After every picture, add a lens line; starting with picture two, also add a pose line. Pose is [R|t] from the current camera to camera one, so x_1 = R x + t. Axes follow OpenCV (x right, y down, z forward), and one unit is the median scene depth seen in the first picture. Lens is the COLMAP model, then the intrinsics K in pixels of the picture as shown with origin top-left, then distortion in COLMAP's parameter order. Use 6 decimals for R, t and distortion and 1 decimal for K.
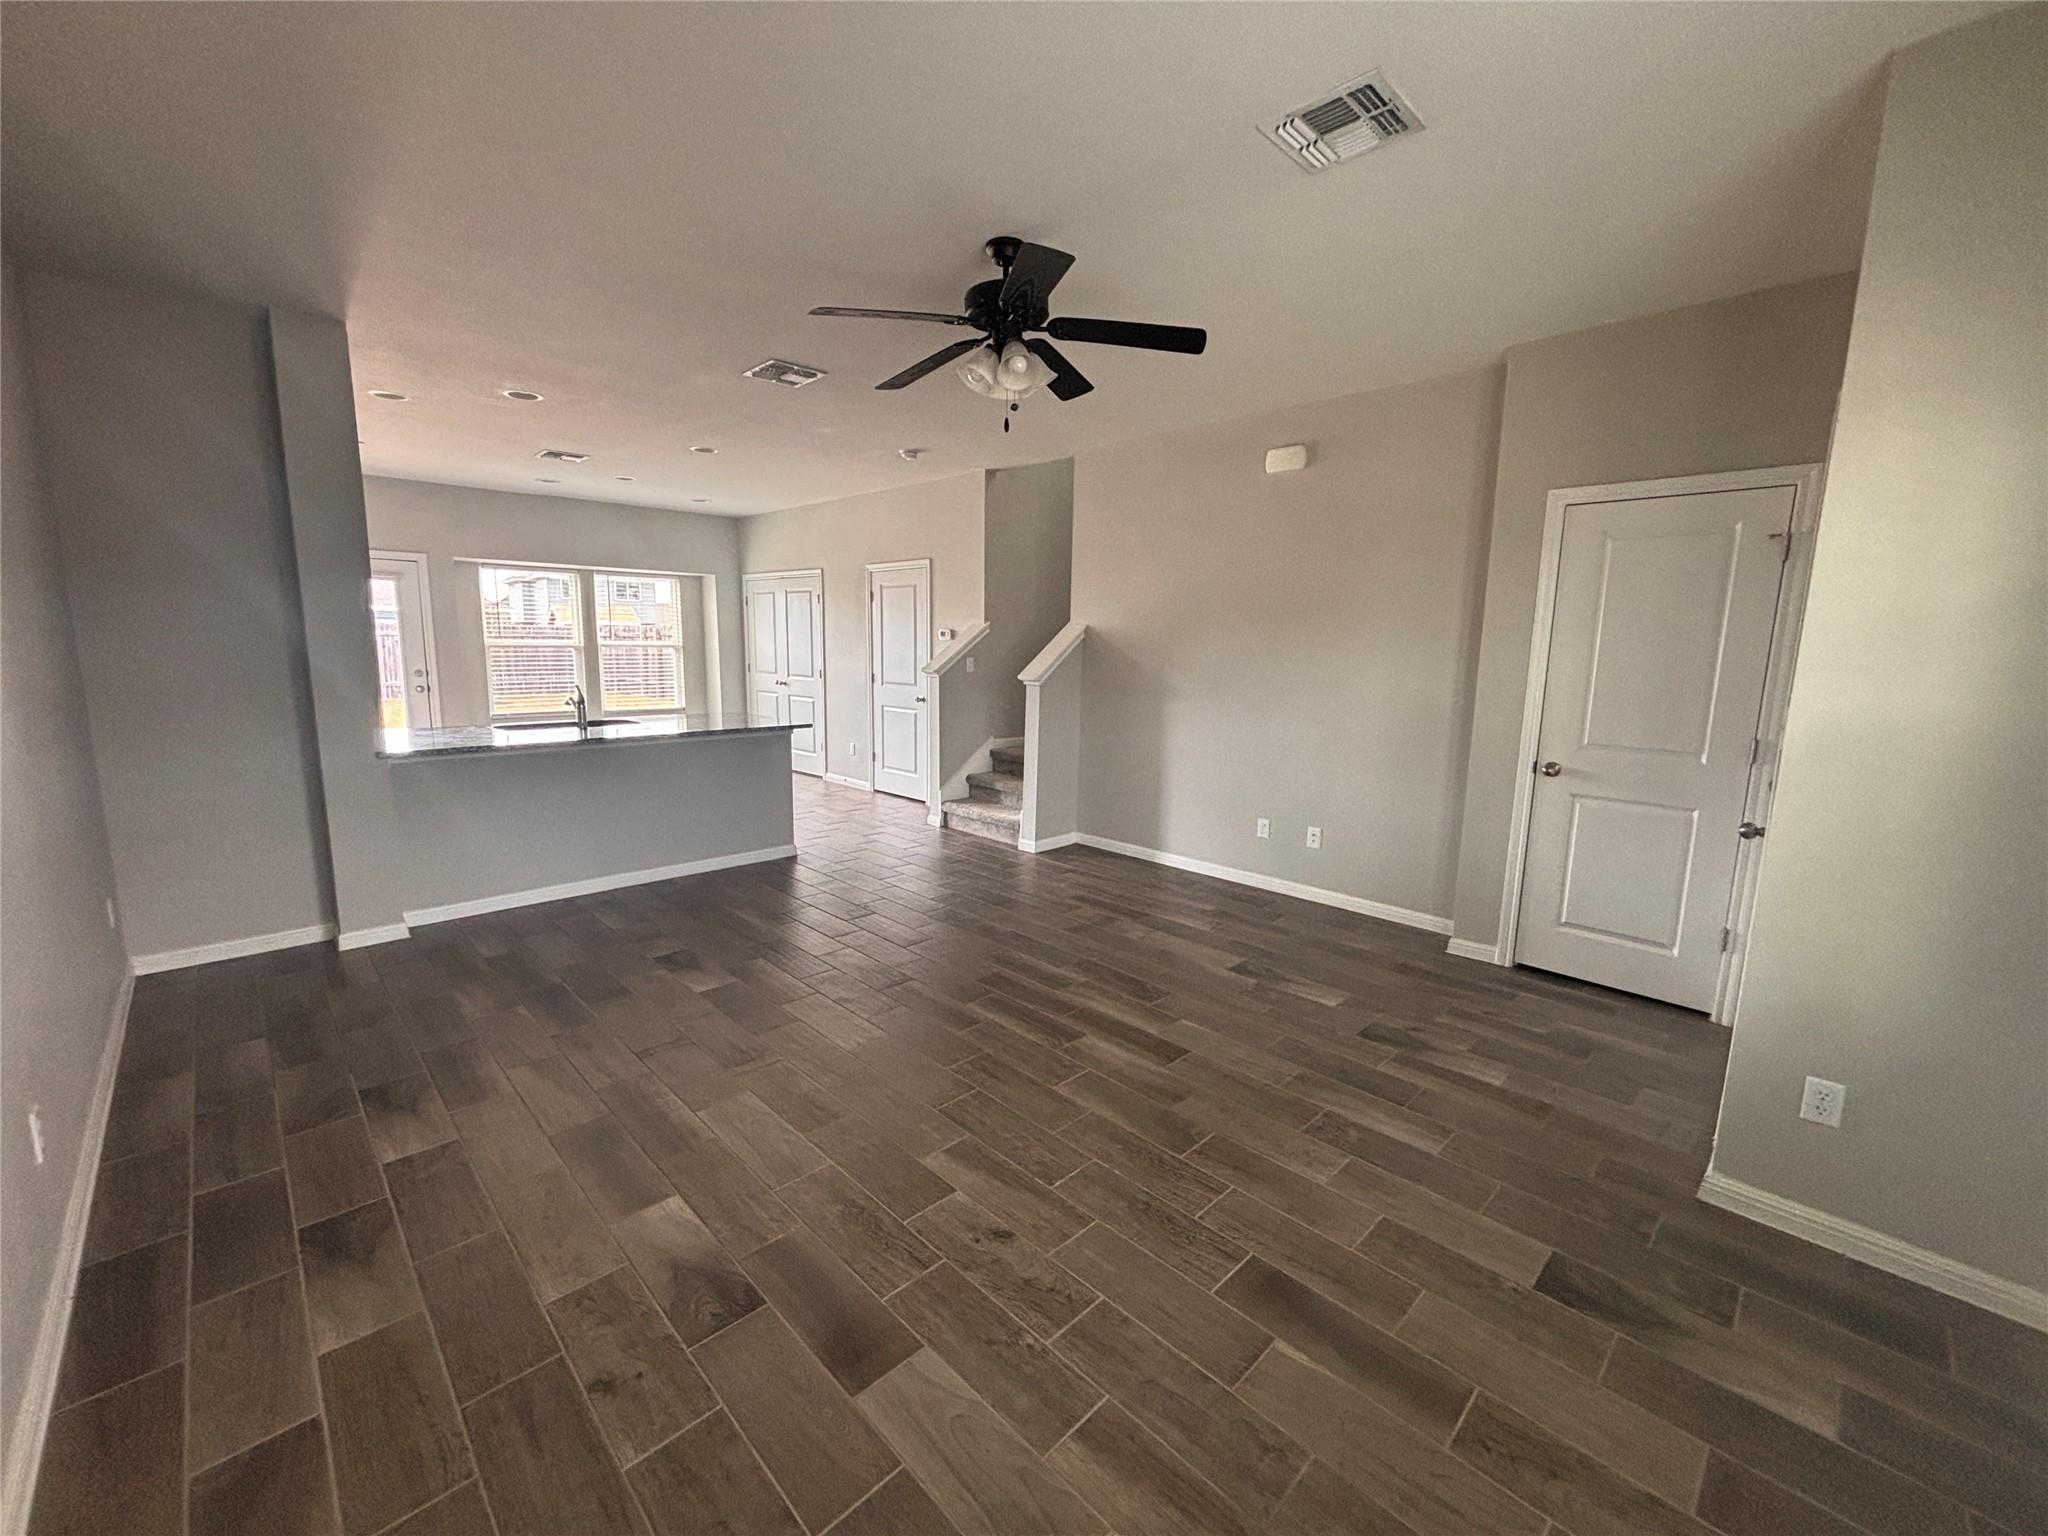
lens RADIAL K [[821.3, 0, 1026.7], [0, 821.3, 769.7], [0, 0, 1]] dist [-0.007659, -0.000186]
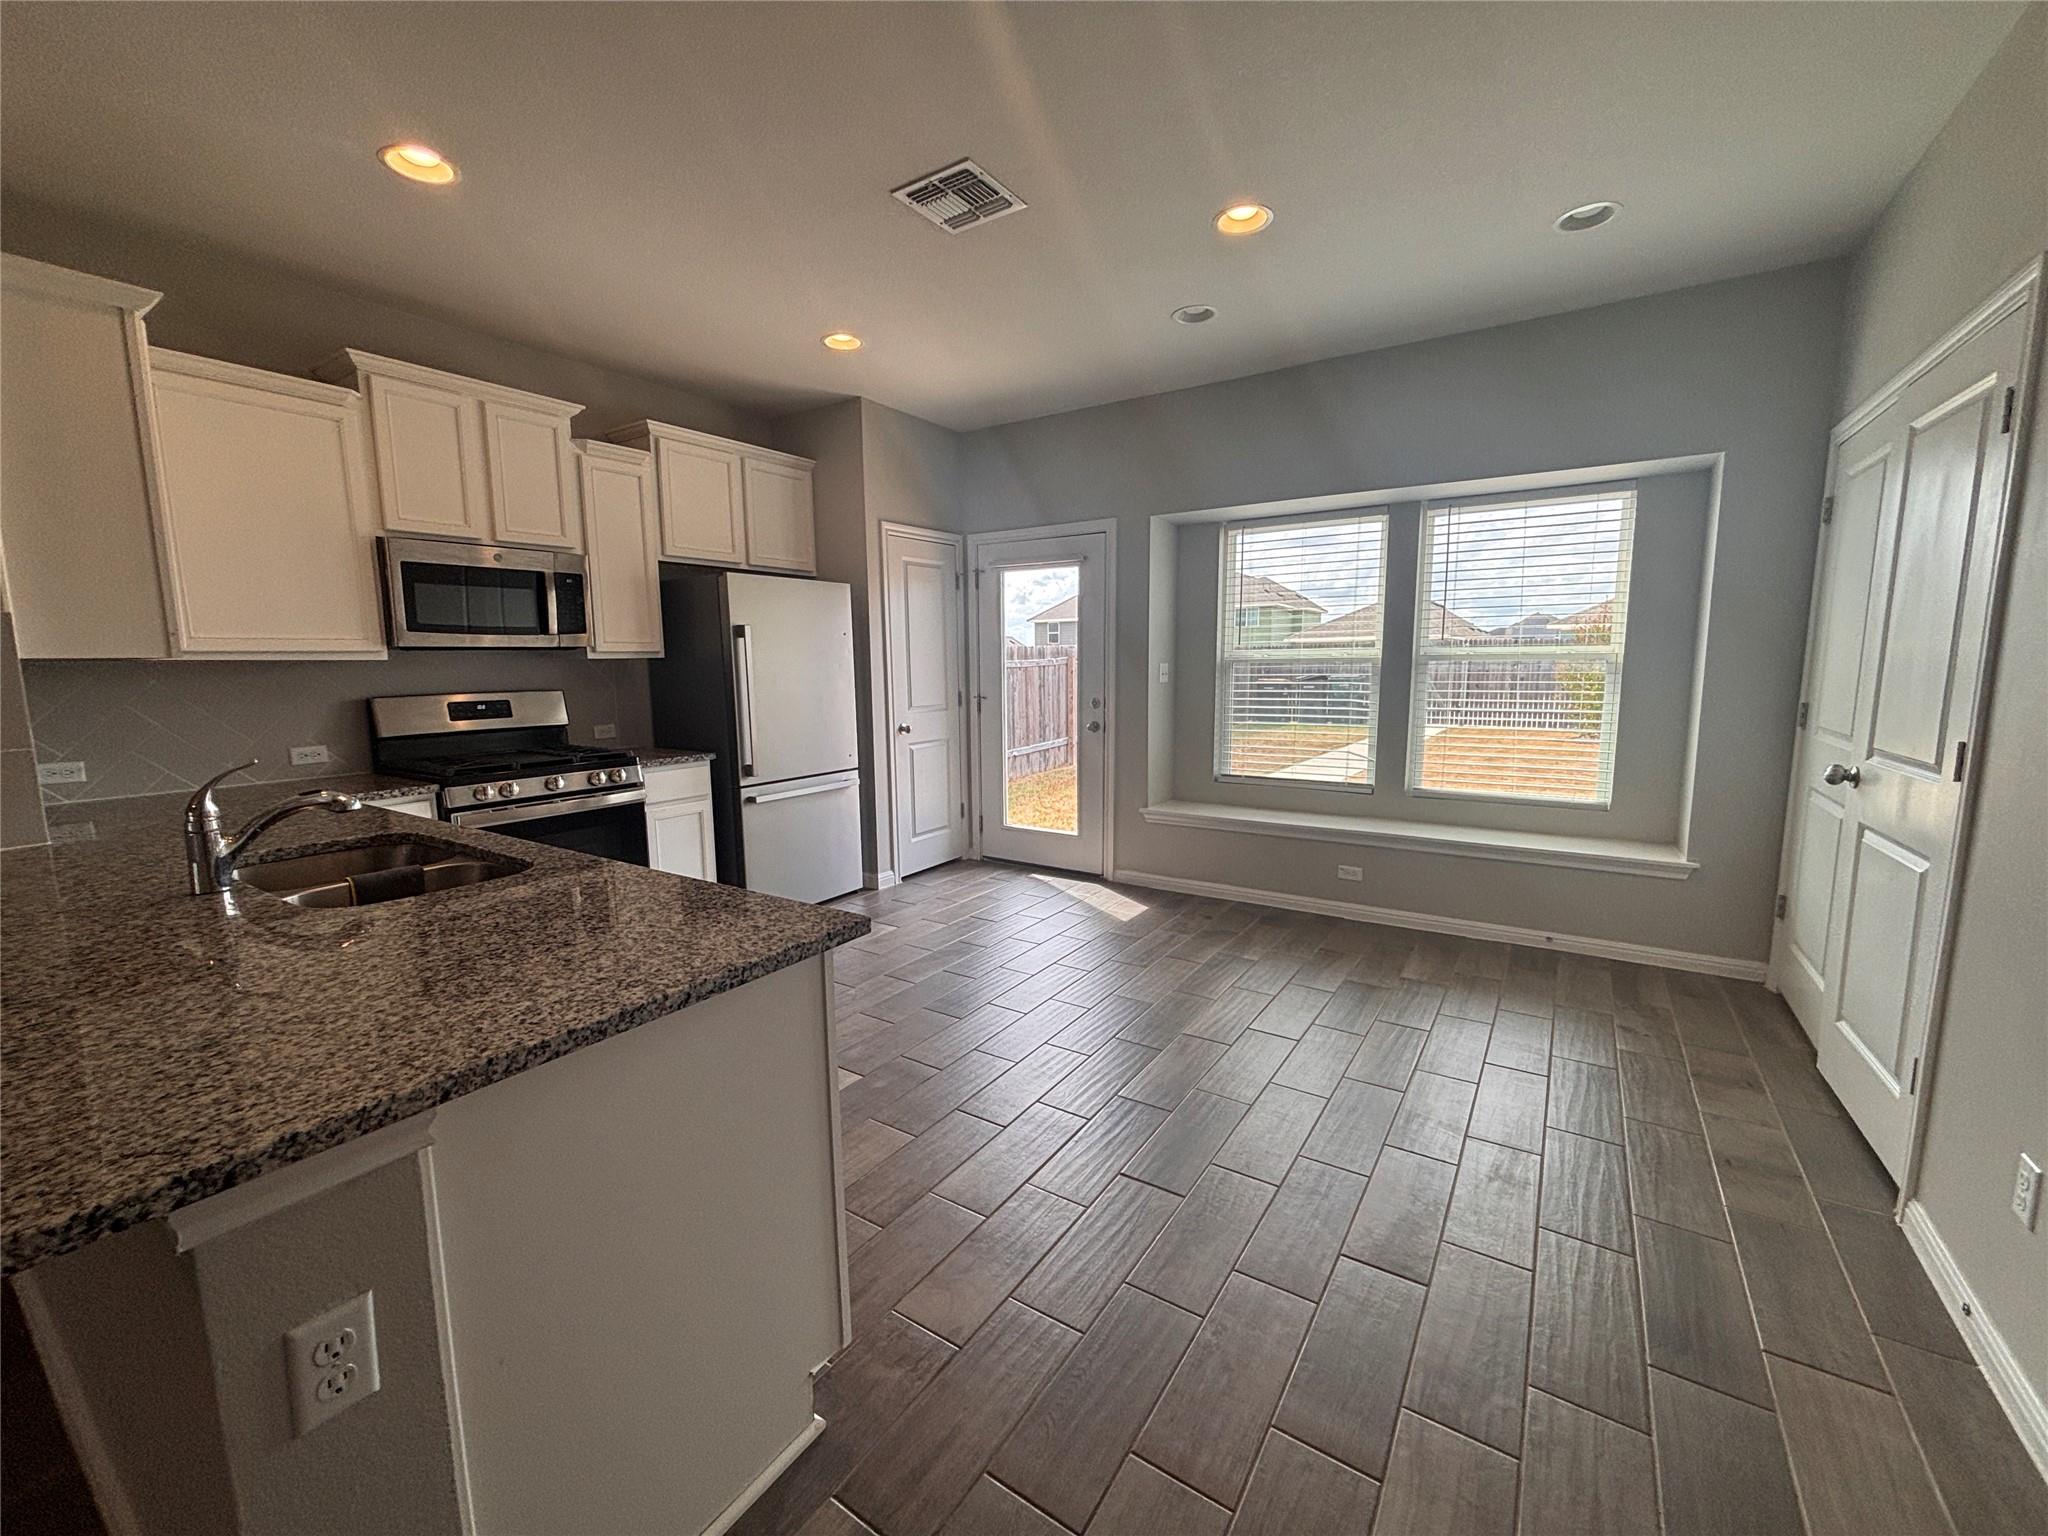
lens RADIAL K [[821.3, 0, 1026.7], [0, 821.3, 769.7], [0, 0, 1]] dist [-0.007659, -0.000186]
pose [[0.207671, 0.110606, -0.971926, -0.176352], [-0.137920, 0.986972, 0.082849, -0.195876], [0.968427, 0.116842, 0.220220, 1.407549]]
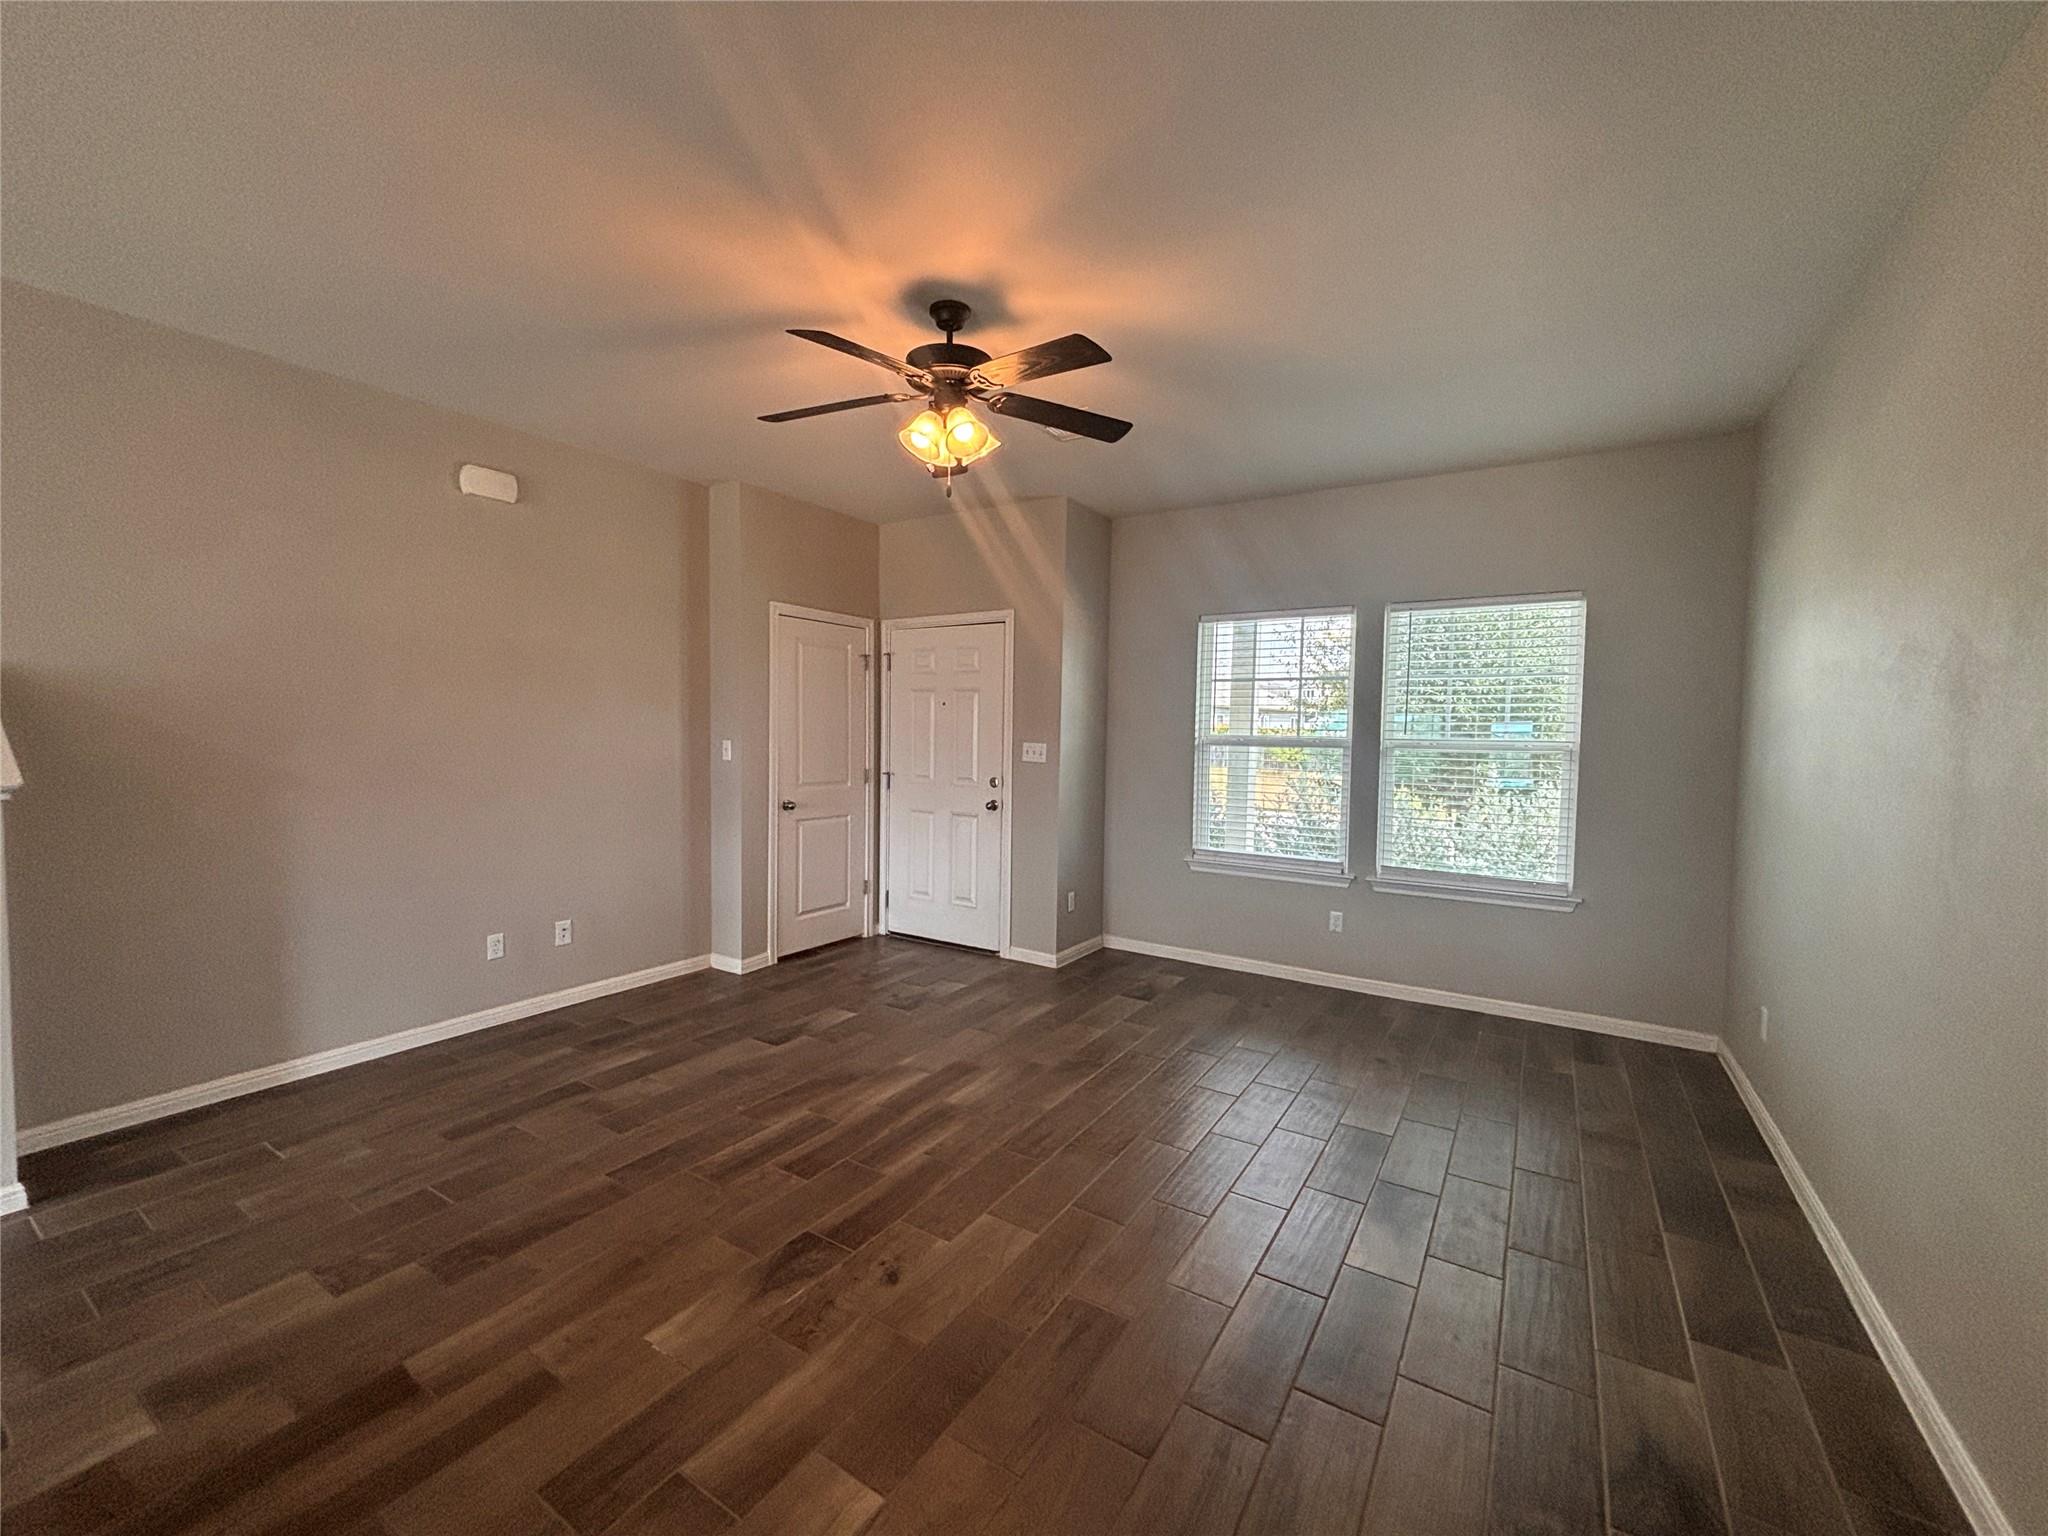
lens RADIAL K [[813.1, 0, 1021.1], [0, 813.1, 763.6], [0, 0, 1]] dist [-0.000729, -0.000078]
pose [[-0.227231, -0.060019, 0.971990, -0.652603], [0.129668, 0.987347, 0.091280, -0.121966], [-0.965170, 0.146777, -0.216573, 0.772926]]
